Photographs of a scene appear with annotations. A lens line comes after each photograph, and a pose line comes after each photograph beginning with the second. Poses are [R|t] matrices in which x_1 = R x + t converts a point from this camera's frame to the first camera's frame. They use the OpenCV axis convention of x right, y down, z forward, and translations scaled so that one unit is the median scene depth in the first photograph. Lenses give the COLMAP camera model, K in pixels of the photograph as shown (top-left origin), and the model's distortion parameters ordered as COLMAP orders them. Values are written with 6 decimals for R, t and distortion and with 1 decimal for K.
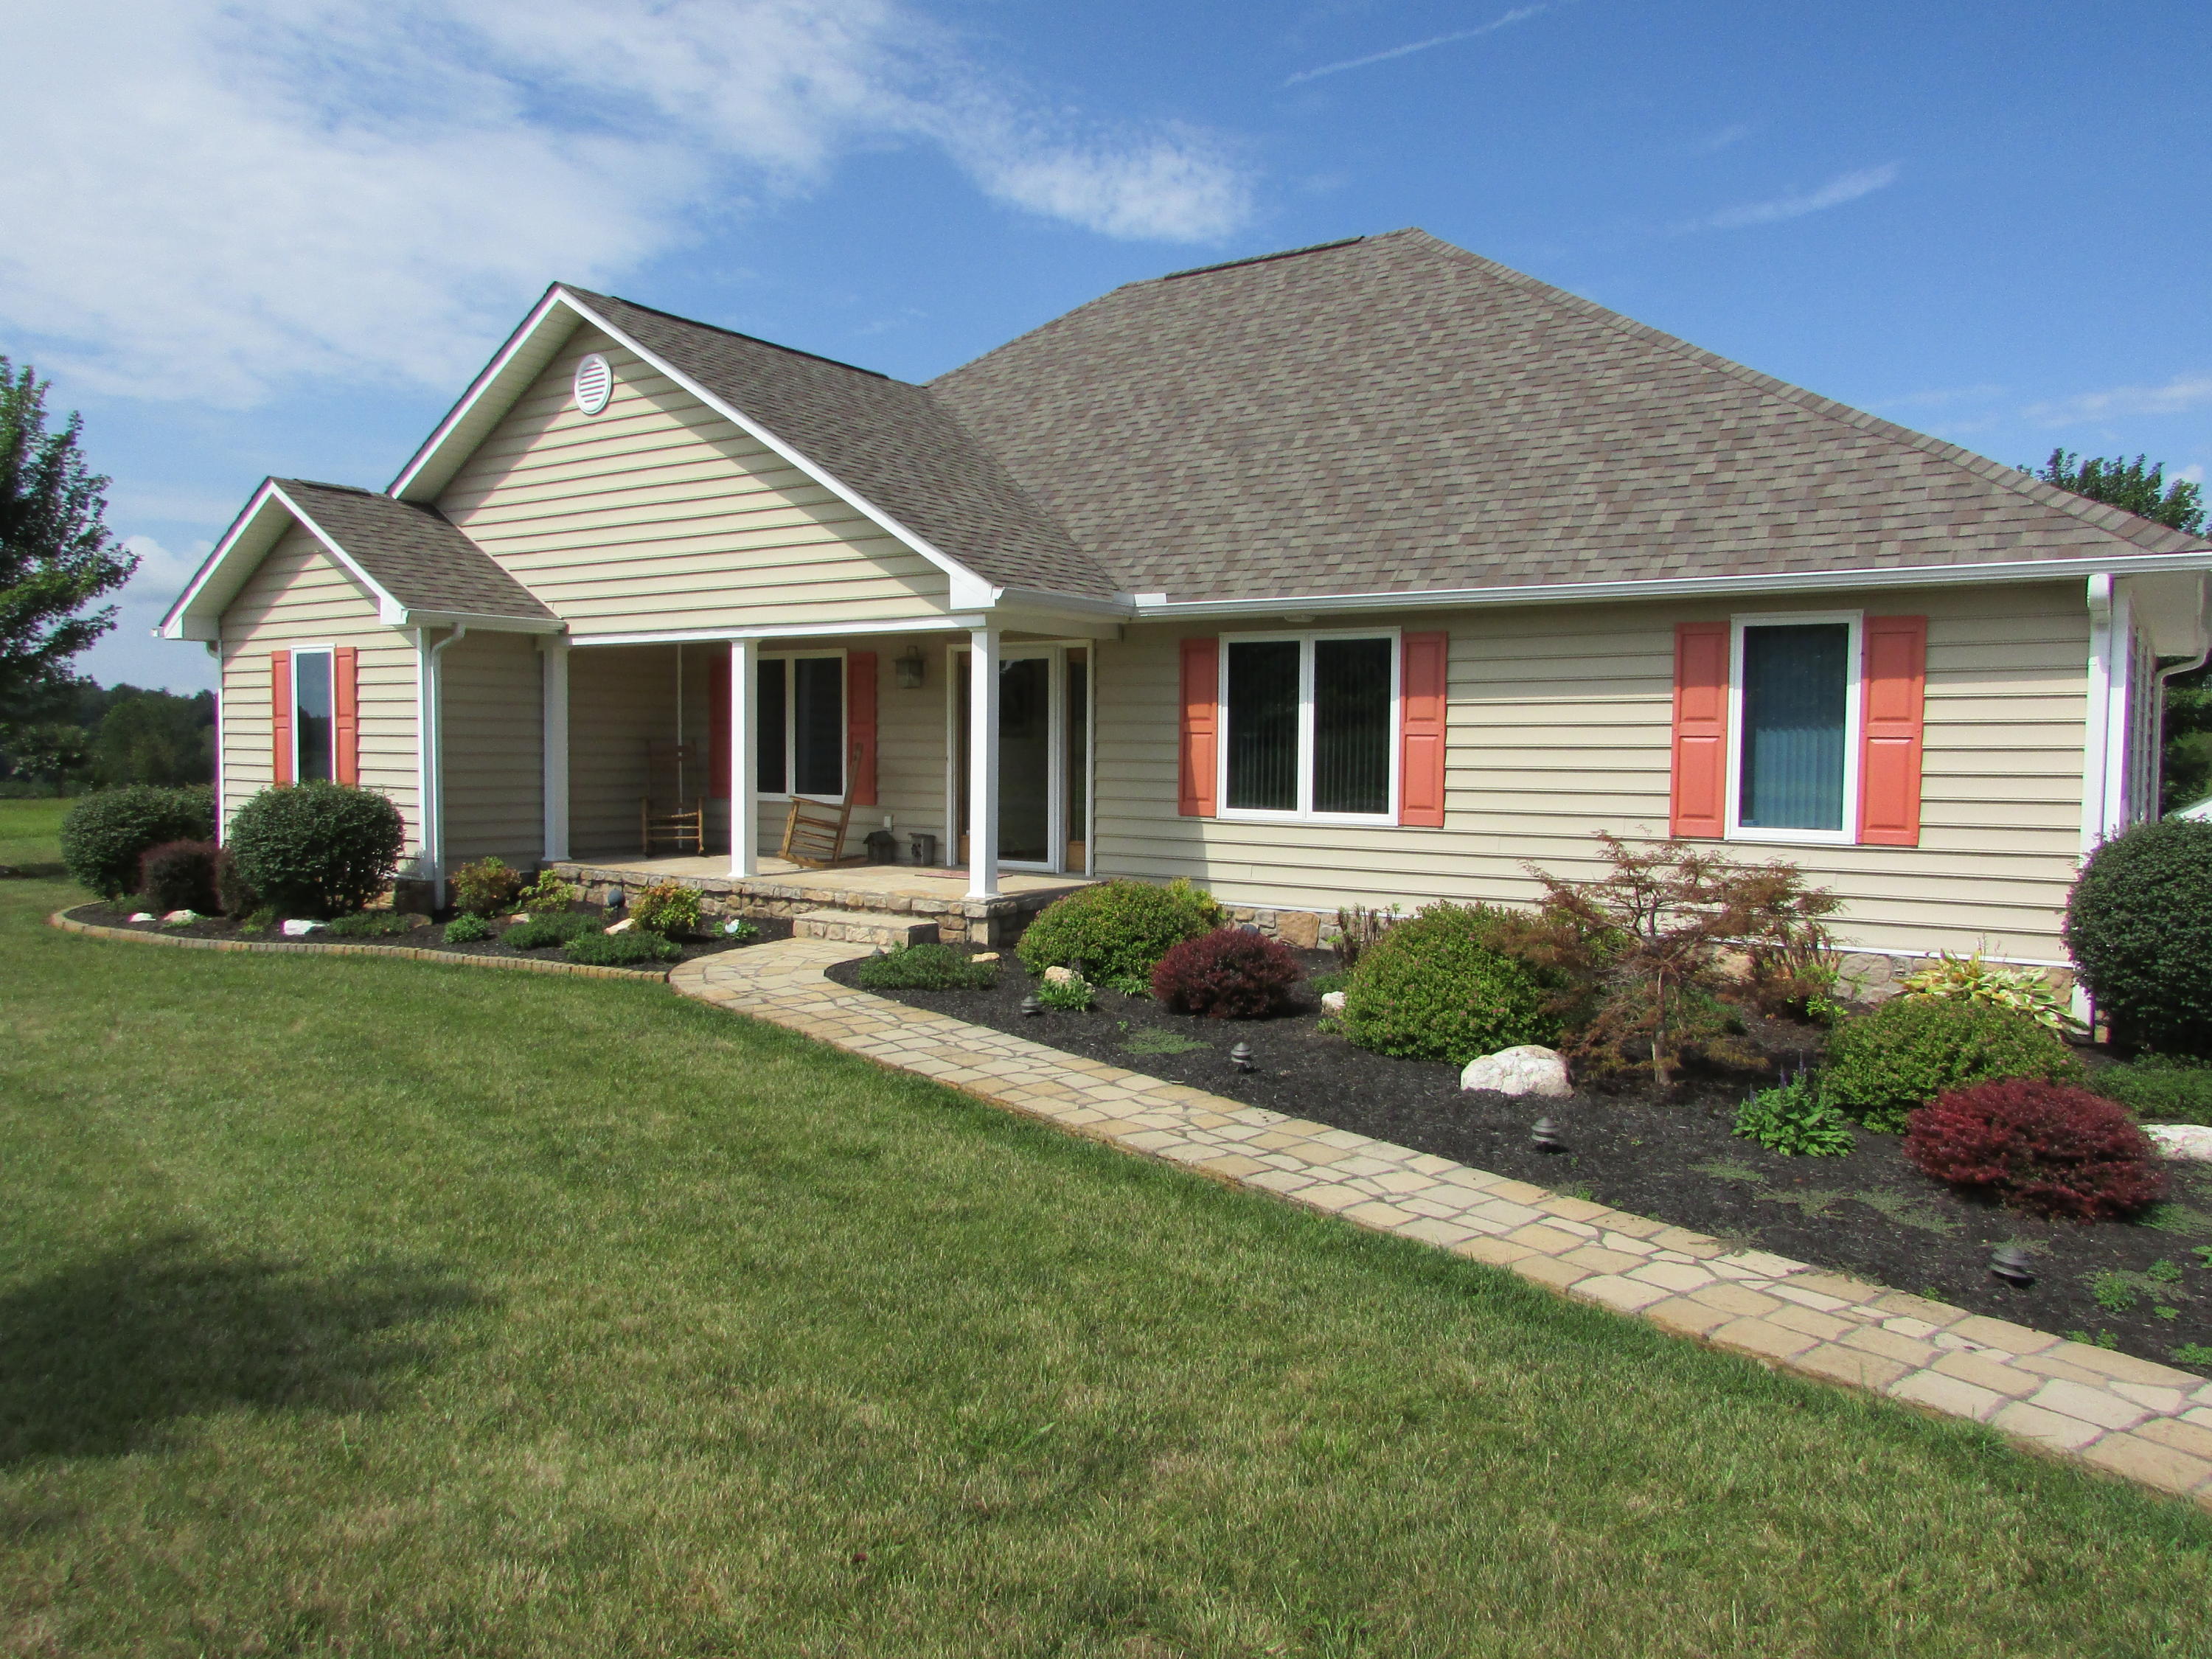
lens RADIAL K [[1569.2, 0, 1096.9], [0, 1569.2, 830.9], [0, 0, 1]] dist [-0.019771, -0.001630]
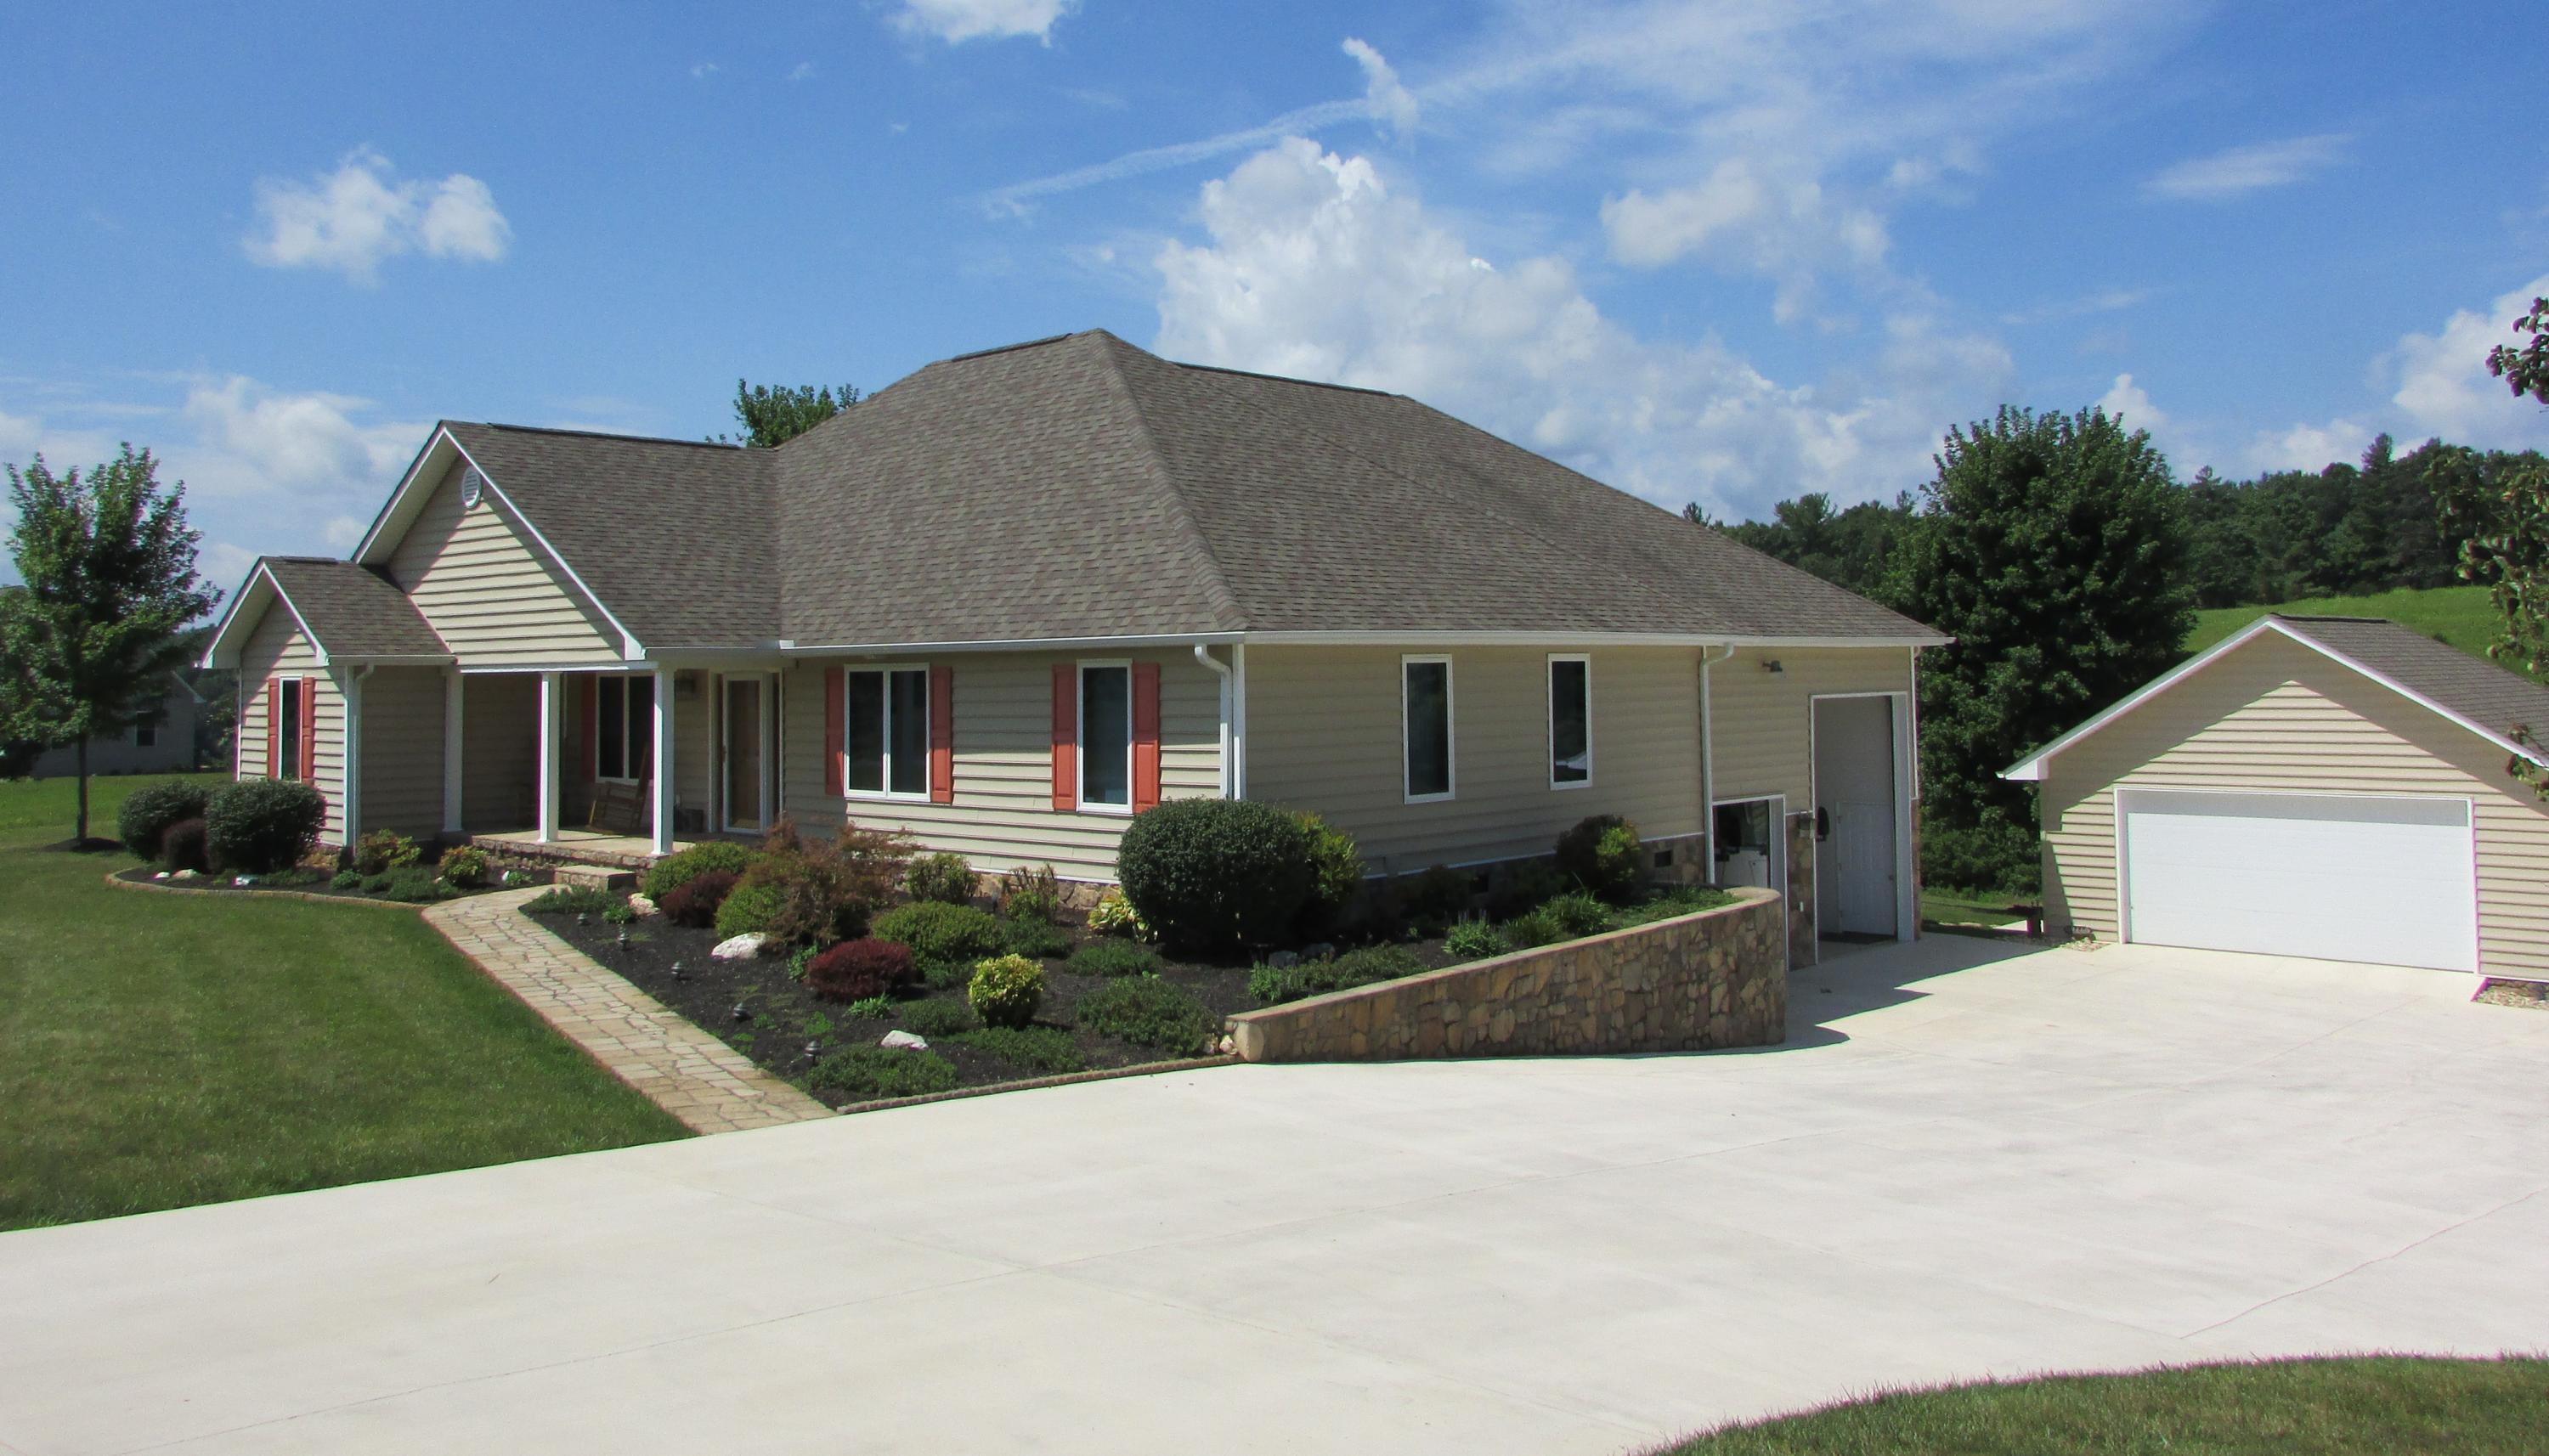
lens RADIAL K [[1992.7, 0, 1296.5], [0, 1992.7, 573.0], [0, 0, 1]] dist [-0.020002, 0.018965]
pose [[0.989365, -0.026772, -0.142967, 0.683583], [0.010849, 0.993759, -0.111018, -0.005268], [0.145047, 0.108287, 0.983481, -0.654357]]
